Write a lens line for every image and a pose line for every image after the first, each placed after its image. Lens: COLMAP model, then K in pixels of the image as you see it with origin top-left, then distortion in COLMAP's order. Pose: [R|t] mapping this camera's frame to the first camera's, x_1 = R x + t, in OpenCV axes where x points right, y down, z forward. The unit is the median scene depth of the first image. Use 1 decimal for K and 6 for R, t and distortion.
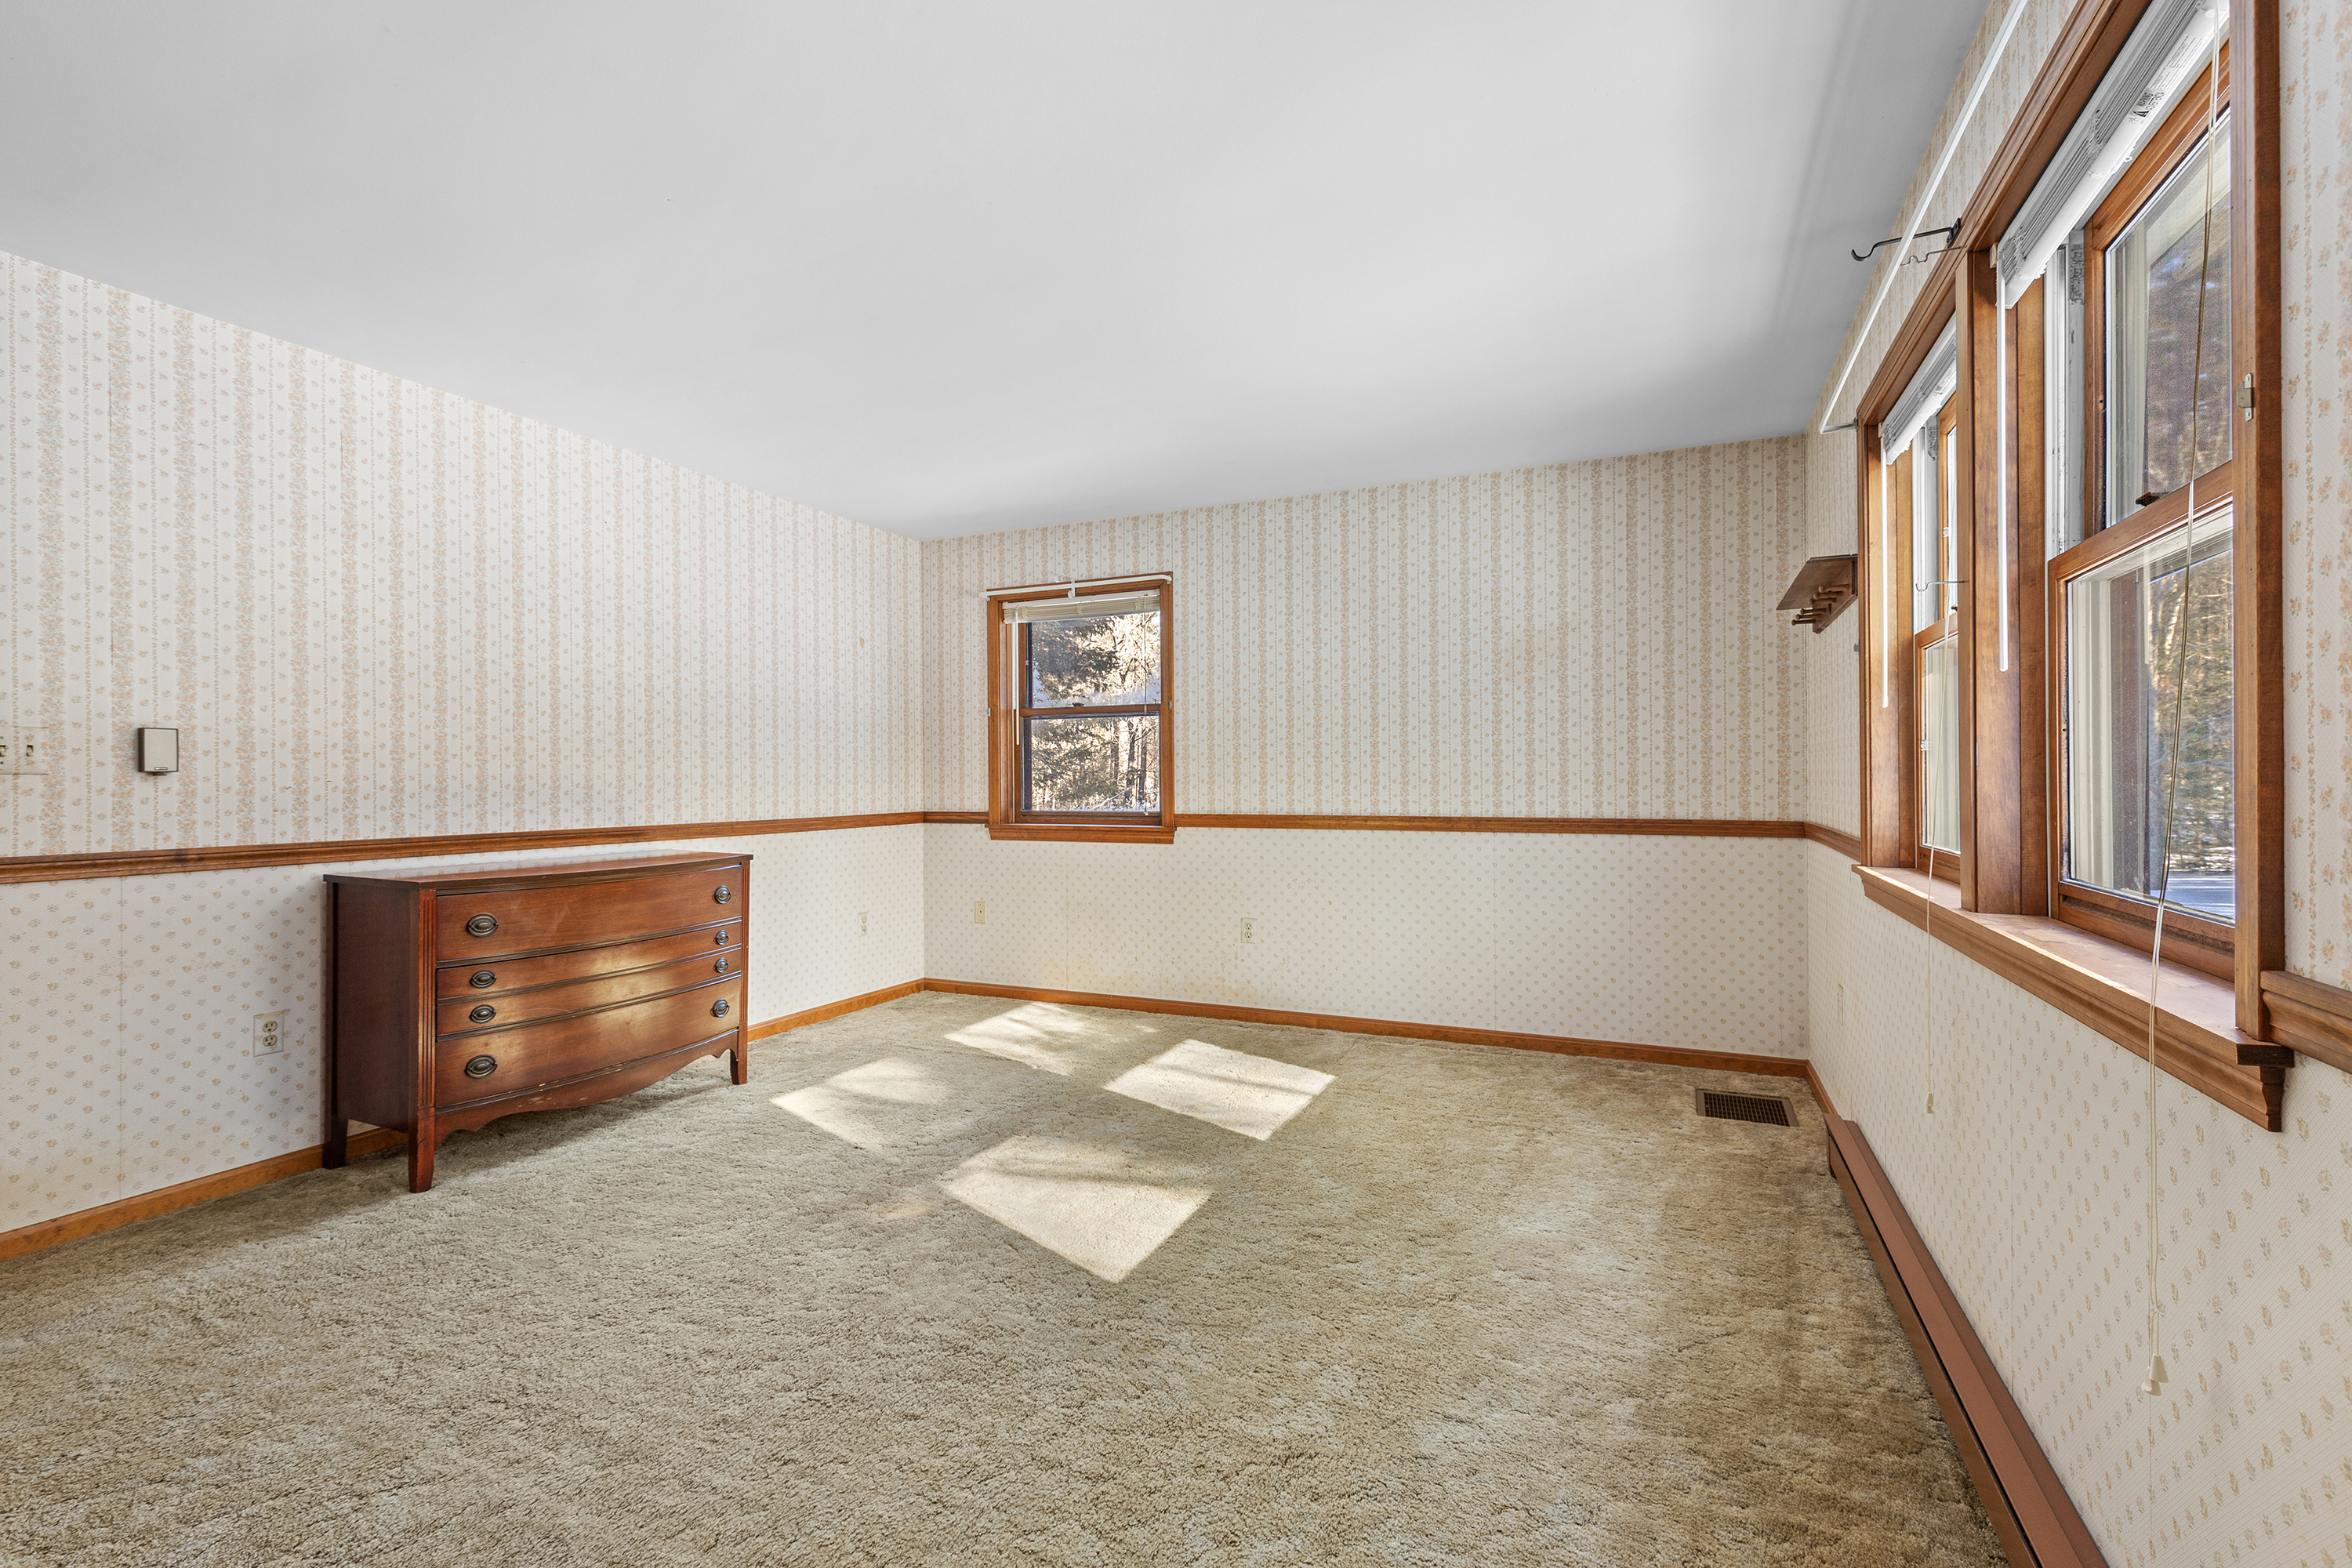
lens RADIAL K [[1053.4, 0, 1155.7], [0, 1053.4, 773.4], [0, 0, 1]] dist [0.001470, 0.000045]
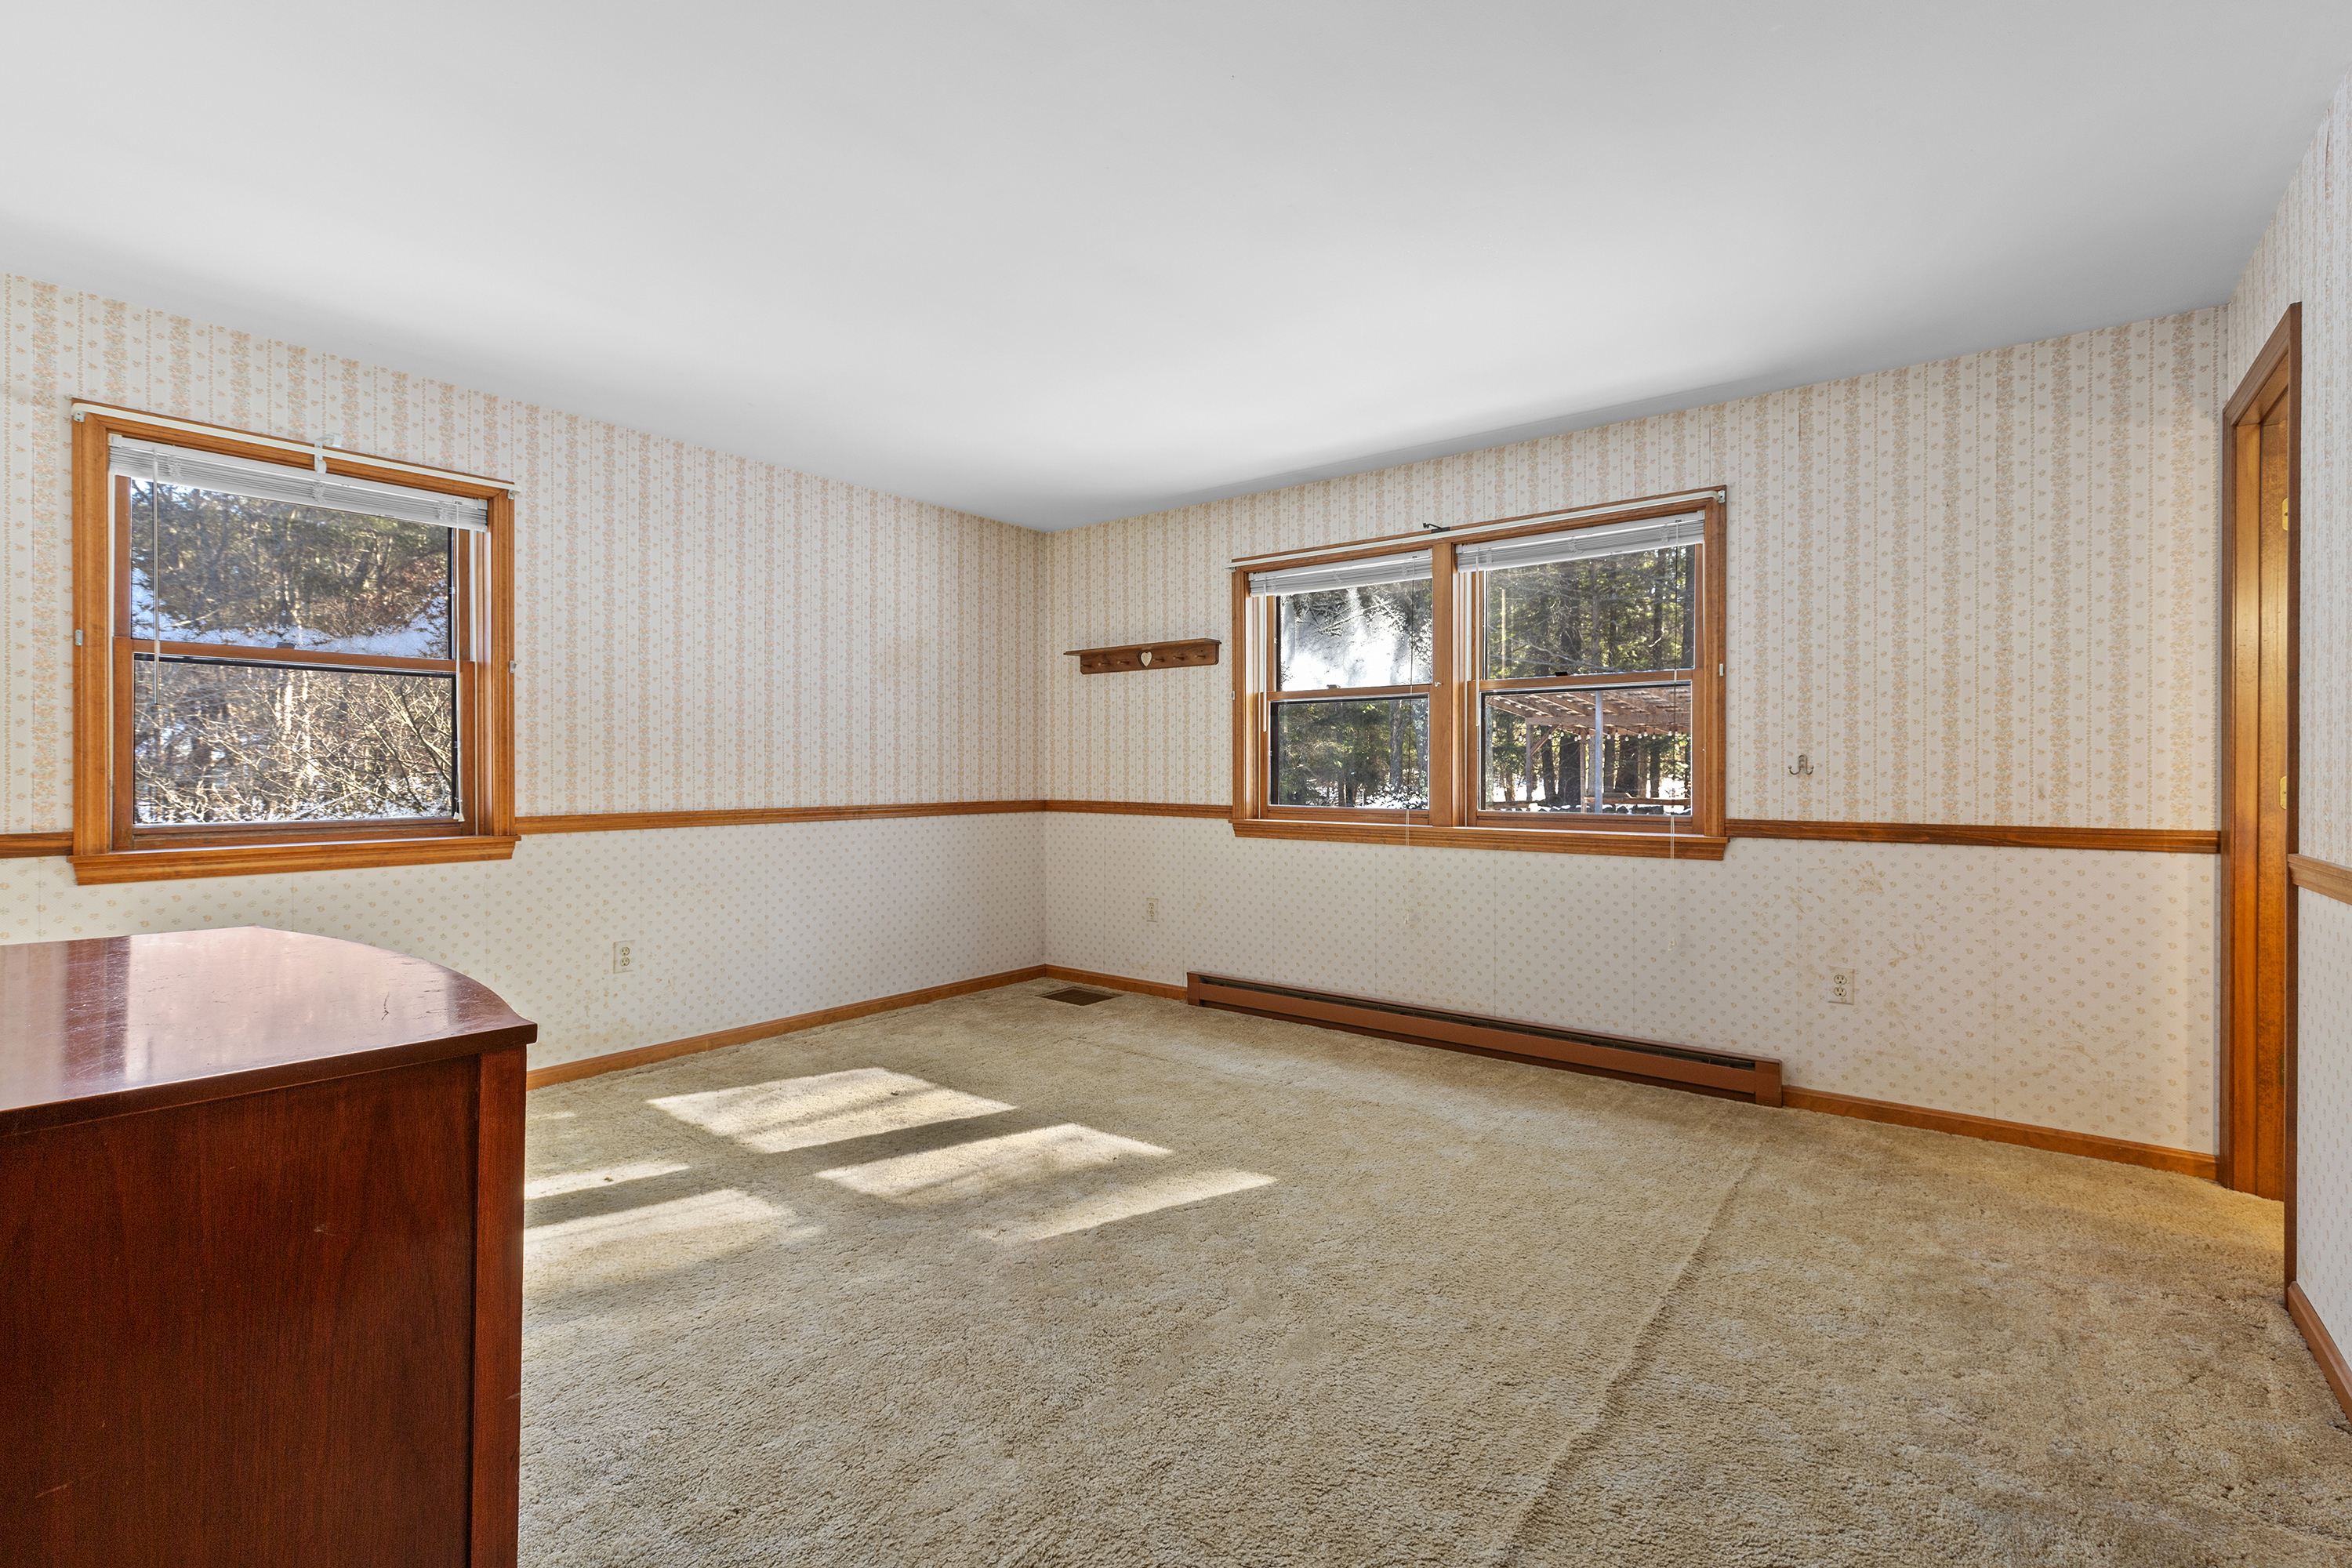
lens RADIAL K [[1053.4, 0, 1185.8], [0, 1053.4, 772.1], [0, 0, 1]] dist [0.001470, 0.000045]
pose [[0.214748, -0.001091, 0.976669, -0.720588], [-0.010346, 0.999941, 0.003392, -0.000006], [-0.976615, -0.010833, 0.214724, 0.472408]]
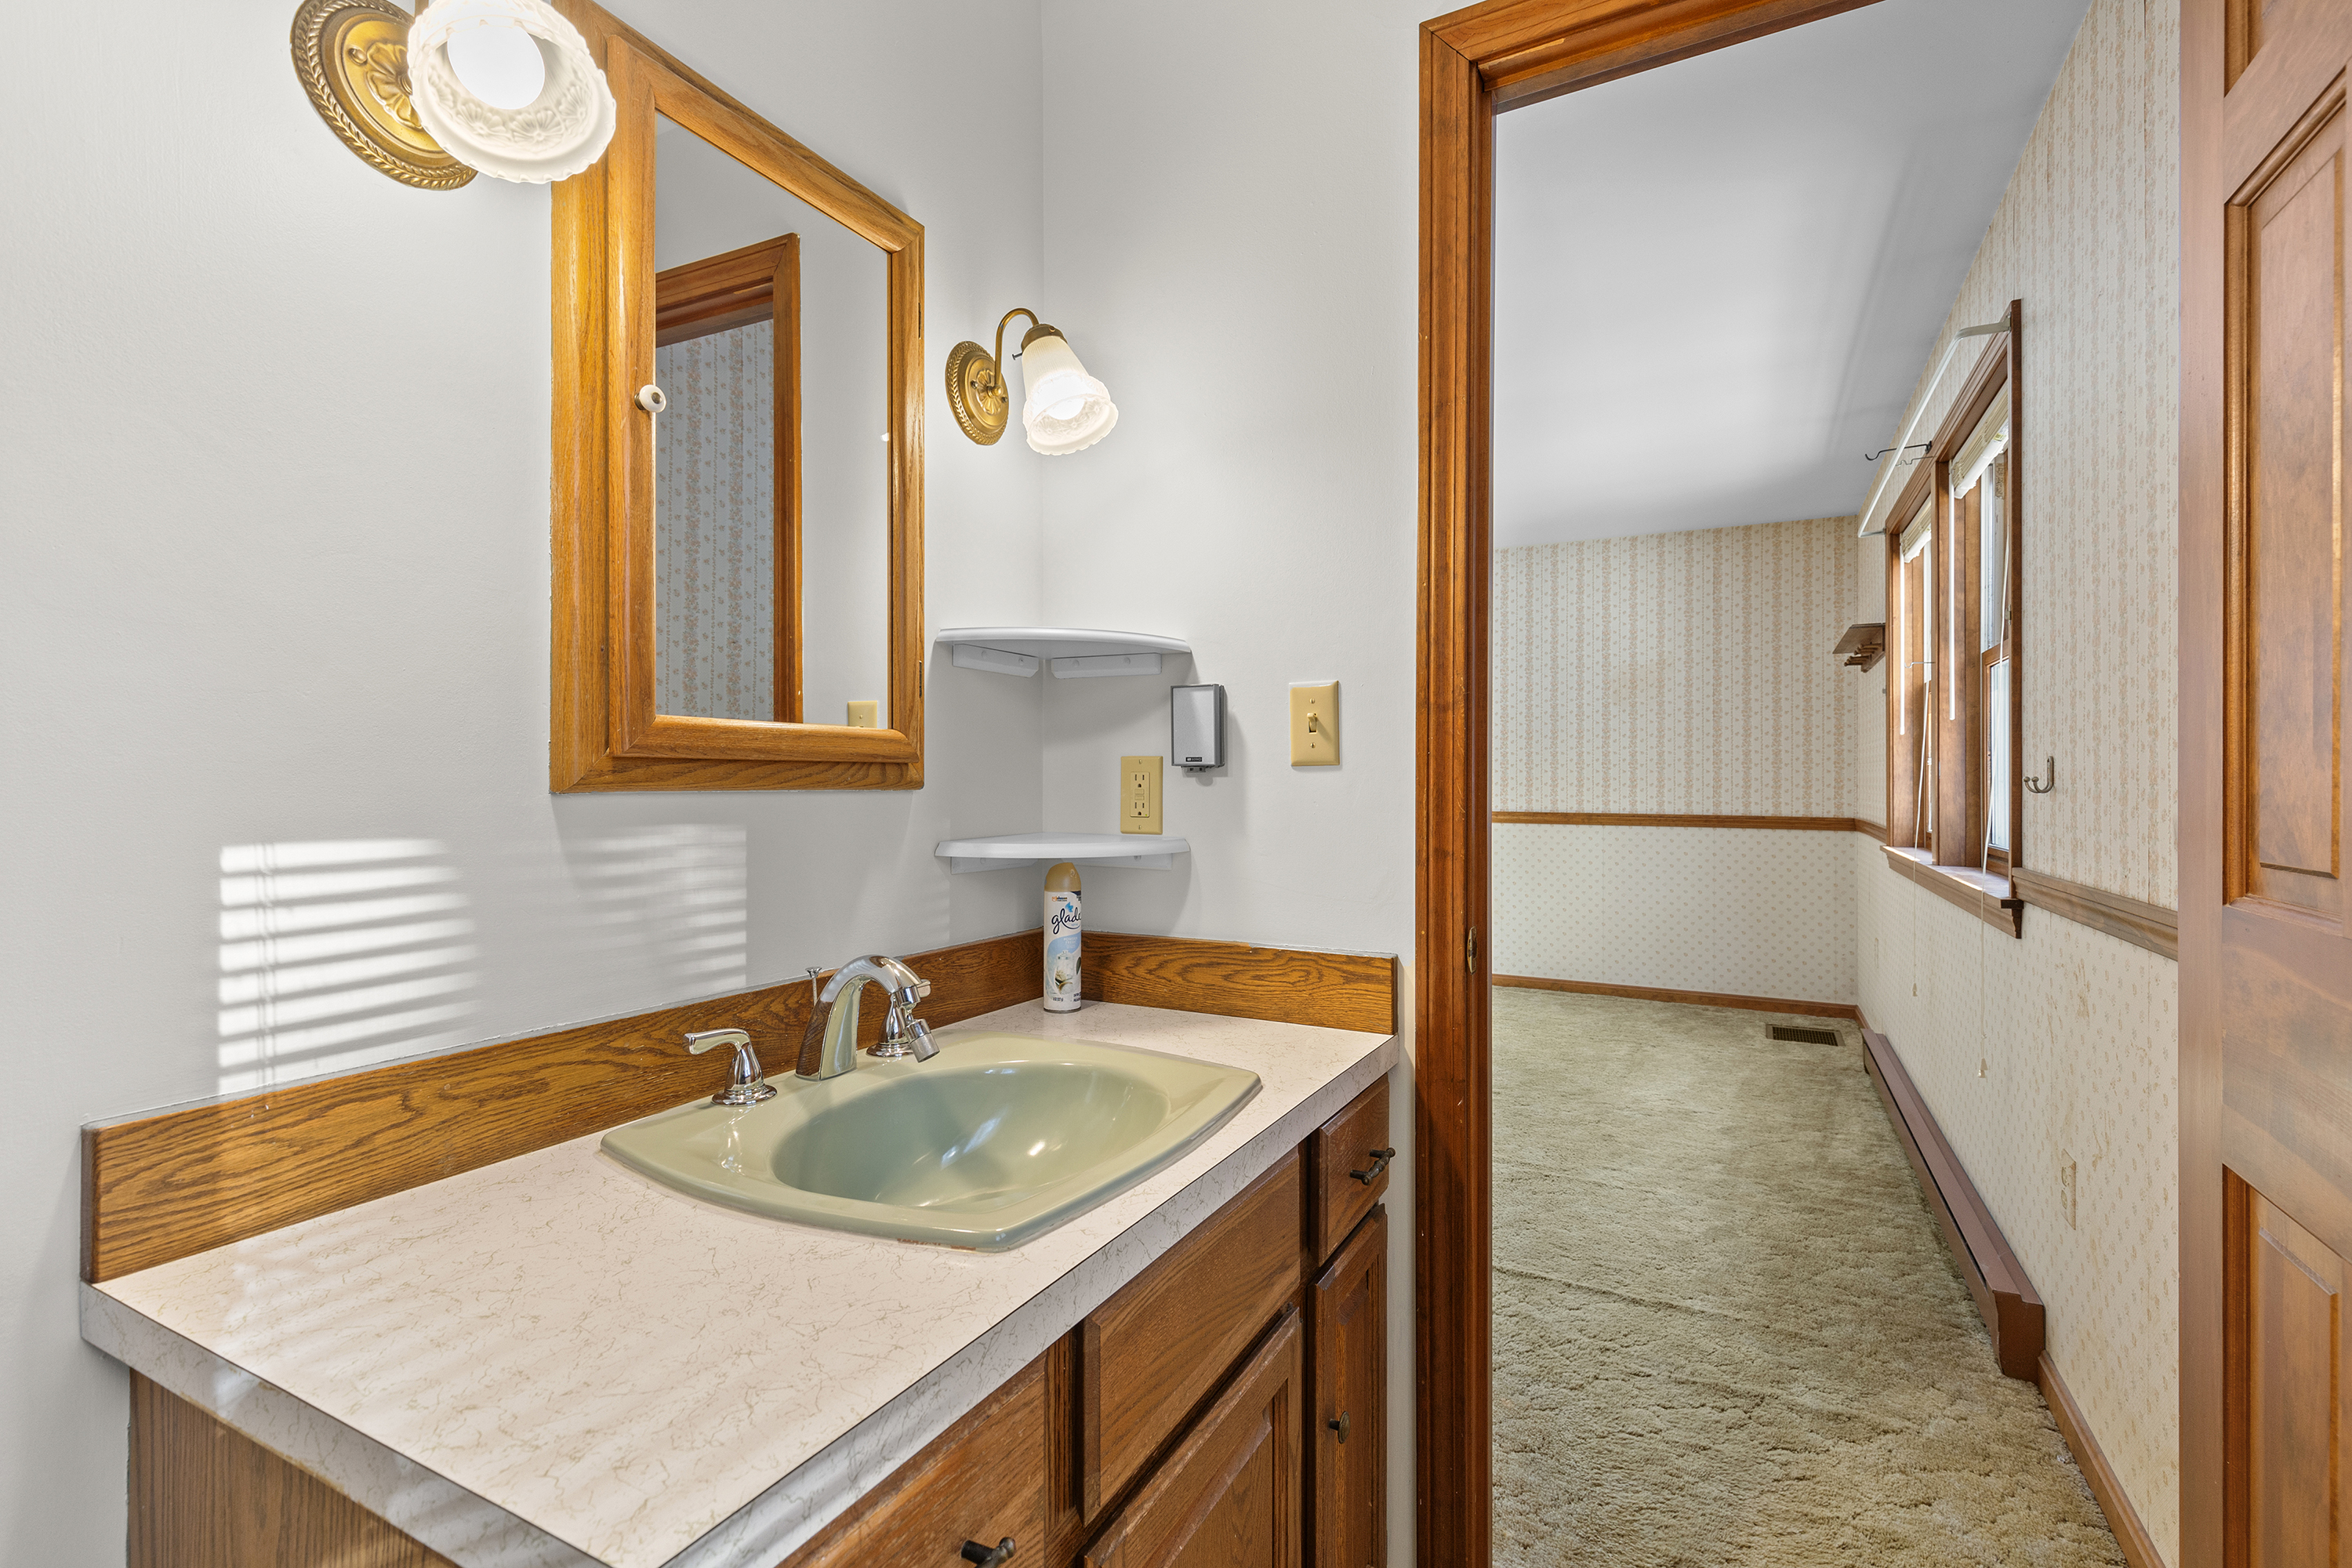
lens RADIAL K [[1053.4, 0, 1159.1], [0, 1053.4, 771.1], [0, 0, 1]] dist [0.001470, 0.000045]
pose [[0.998402, 0.008099, -0.055924, -0.147931], [-0.008326, 0.999958, -0.003827, 0.000743], [0.055891, 0.004286, 0.998428, -0.305982]]
